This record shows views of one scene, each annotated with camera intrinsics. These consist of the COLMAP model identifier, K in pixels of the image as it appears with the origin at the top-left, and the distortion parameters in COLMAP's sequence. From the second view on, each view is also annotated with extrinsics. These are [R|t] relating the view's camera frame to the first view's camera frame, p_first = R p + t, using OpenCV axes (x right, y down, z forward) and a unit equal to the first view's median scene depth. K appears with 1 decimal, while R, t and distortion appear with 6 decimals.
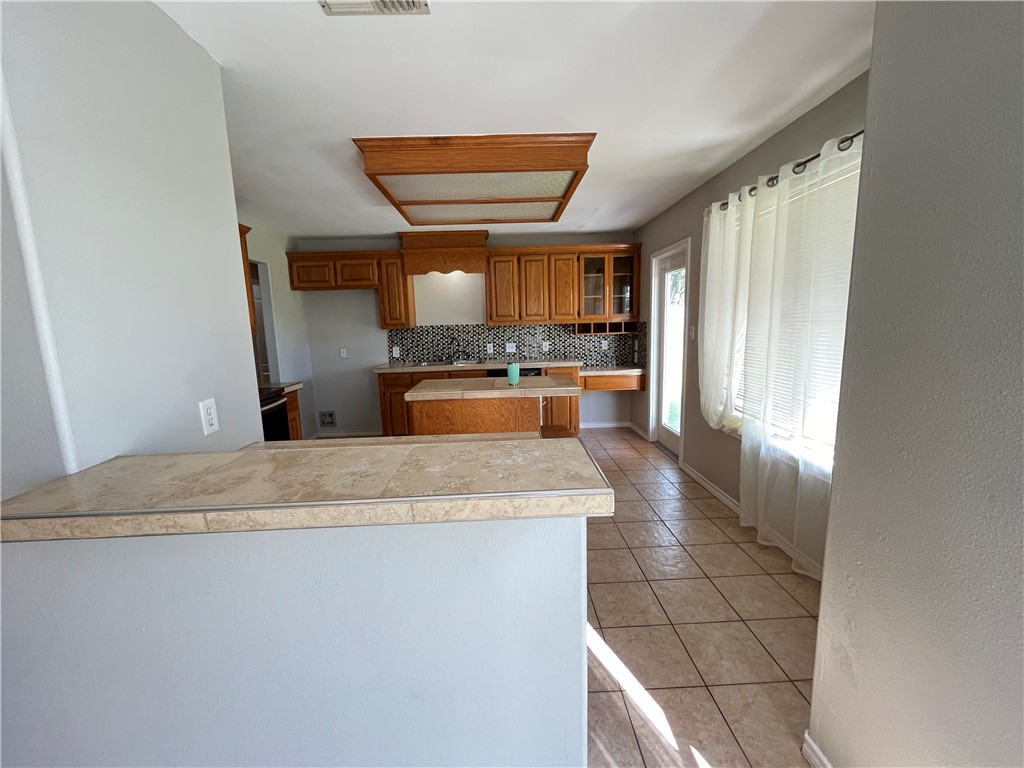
lens RADIAL K [[416.7, 0, 506.5], [0, 416.7, 384.1], [0, 0, 1]] dist [-0.000225, -0.000236]
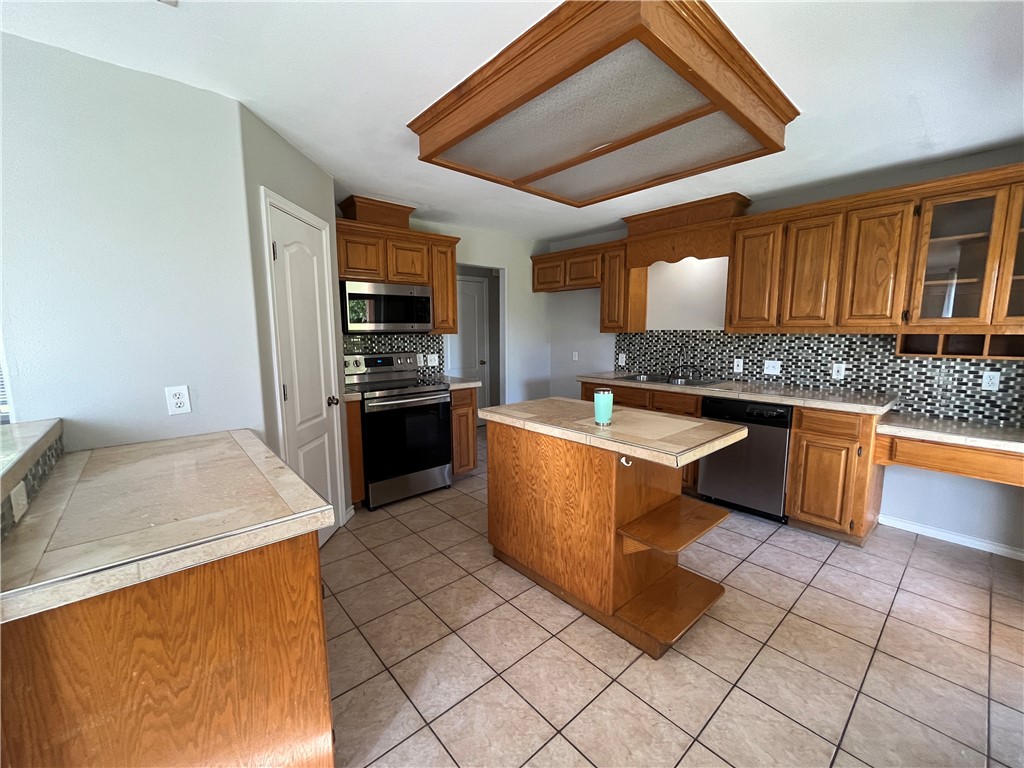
lens RADIAL K [[416.7, 0, 512.6], [0, 416.7, 385.4], [0, 0, 1]] dist [-0.000225, -0.000236]
pose [[0.645684, 0.129420, -0.752558, 0.261472], [-0.127851, 0.989943, 0.060550, -0.051252], [0.752826, 0.057120, 0.655737, 0.290400]]
